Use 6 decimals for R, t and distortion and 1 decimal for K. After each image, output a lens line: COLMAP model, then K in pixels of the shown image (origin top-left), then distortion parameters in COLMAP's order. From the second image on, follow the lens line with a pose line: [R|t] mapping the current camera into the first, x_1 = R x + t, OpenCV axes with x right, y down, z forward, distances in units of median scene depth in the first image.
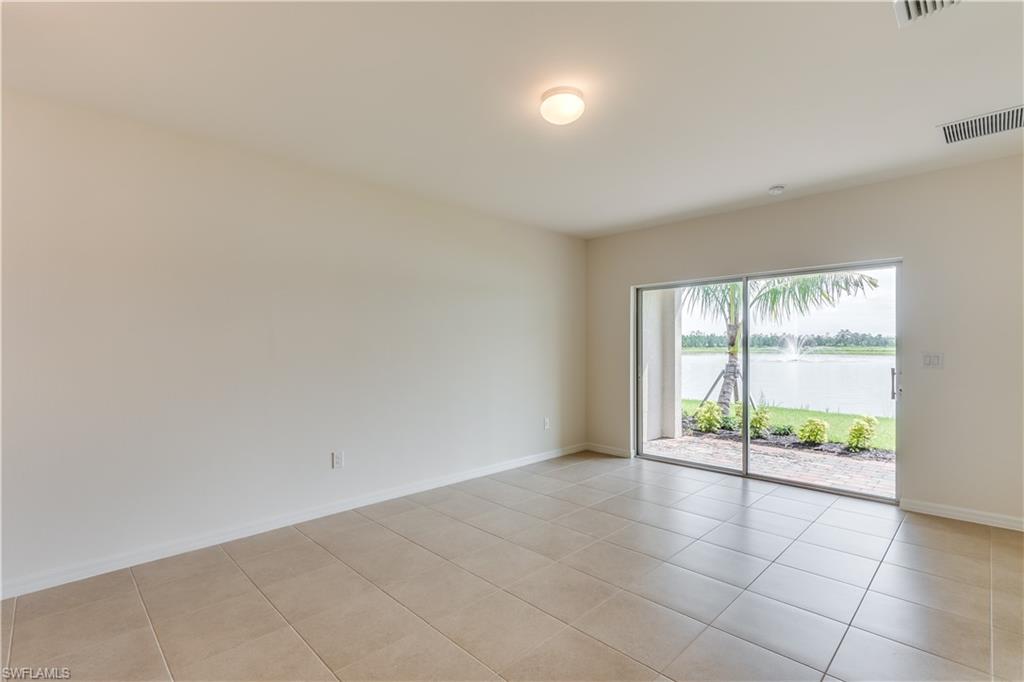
lens RADIAL K [[469.2, 0, 509.3], [0, 469.2, 349.4], [0, 0, 1]] dist [-0.001150, -0.000155]
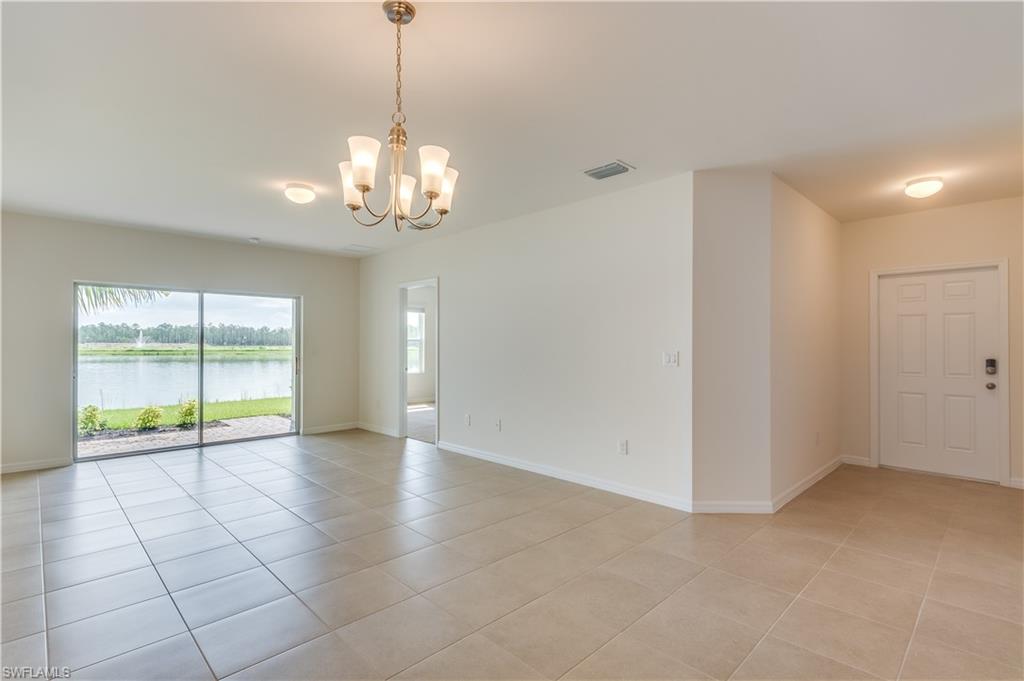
lens RADIAL K [[489.7, 0, 517.7], [0, 489.7, 340.9], [0, 0, 1]] dist [0.000554, 0.000340]
pose [[-0.016655, 0.010343, 0.999808, -0.673308], [0.005096, 0.999934, -0.010260, 0.001222], [-0.999848, 0.004925, -0.016707, 0.125815]]
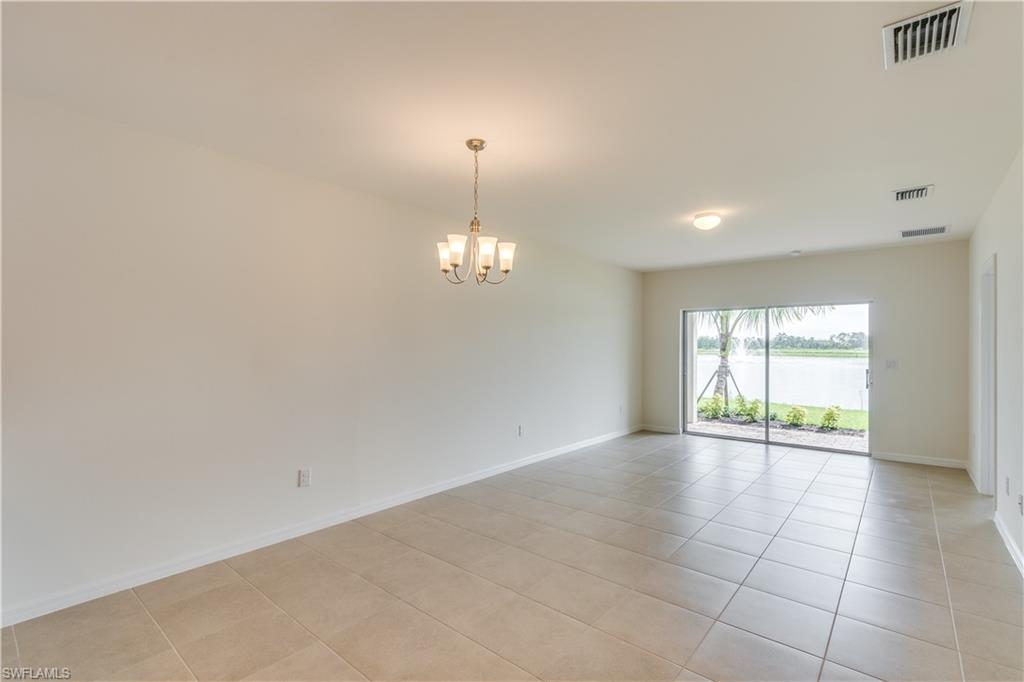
lens RADIAL K [[469.2, 0, 507.8], [0, 469.2, 344.1], [0, 0, 1]] dist [-0.001150, -0.000155]
pose [[0.995482, 0.006738, 0.094707, -0.346331], [-0.005698, 0.999921, -0.011243, -0.012504], [-0.094775, 0.010653, 0.995442, -0.296223]]
